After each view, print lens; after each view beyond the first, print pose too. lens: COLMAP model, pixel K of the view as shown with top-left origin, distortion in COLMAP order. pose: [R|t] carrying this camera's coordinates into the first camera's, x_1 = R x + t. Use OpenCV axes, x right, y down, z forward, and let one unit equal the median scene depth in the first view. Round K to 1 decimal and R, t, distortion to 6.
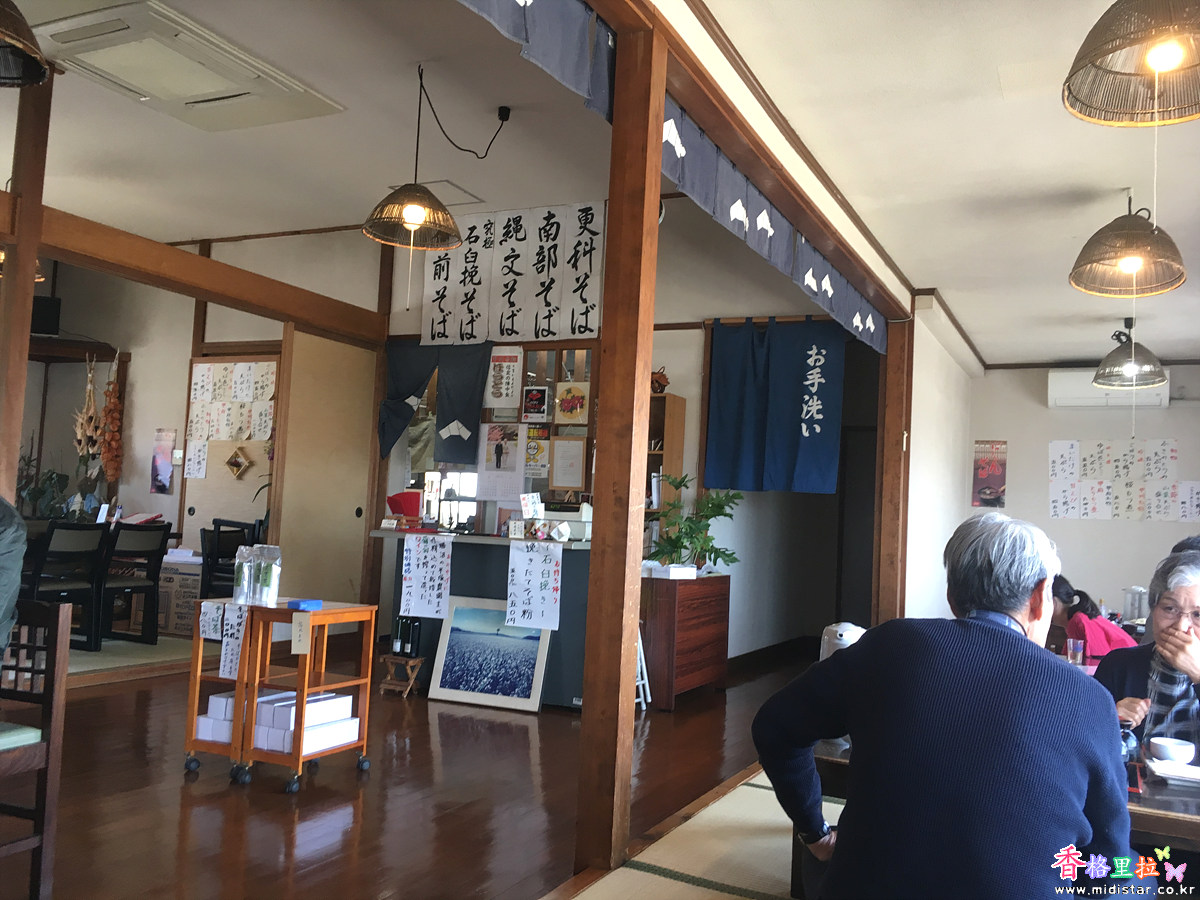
lens RADIAL K [[996.3, 0, 600.0], [0, 996.3, 450.0], [0, 0, 1]] dist [0.005896, -0.006618]
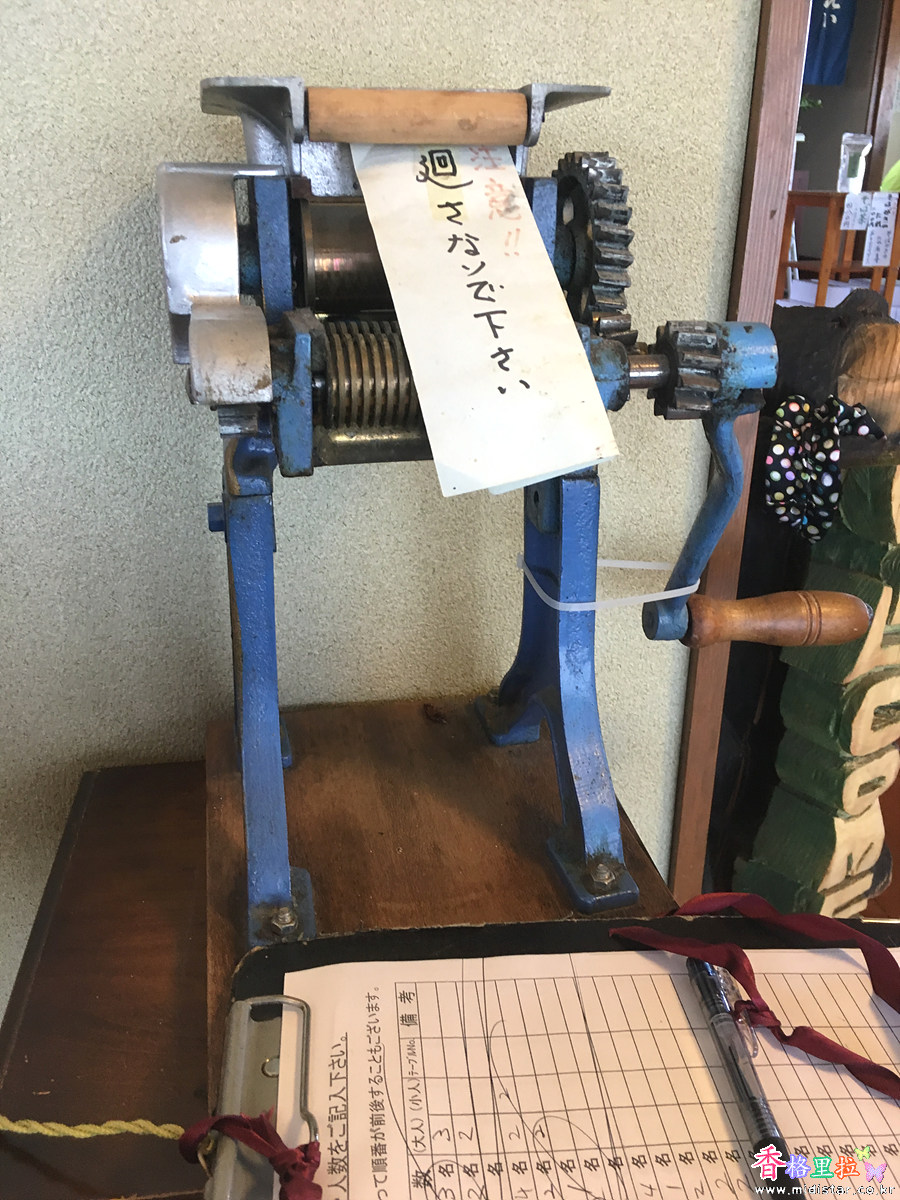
lens RADIAL K [[1013.9, 0, 450.0], [0, 1013.9, 600.0], [0, 0, 1]] dist [-0.004624, -0.011543]
pose [[0.843354, -0.250621, 0.475334, -0.797393], [-0.002500, 0.882737, 0.469861, 0.020921], [-0.537352, -0.397448, 0.743833, 0.170191]]
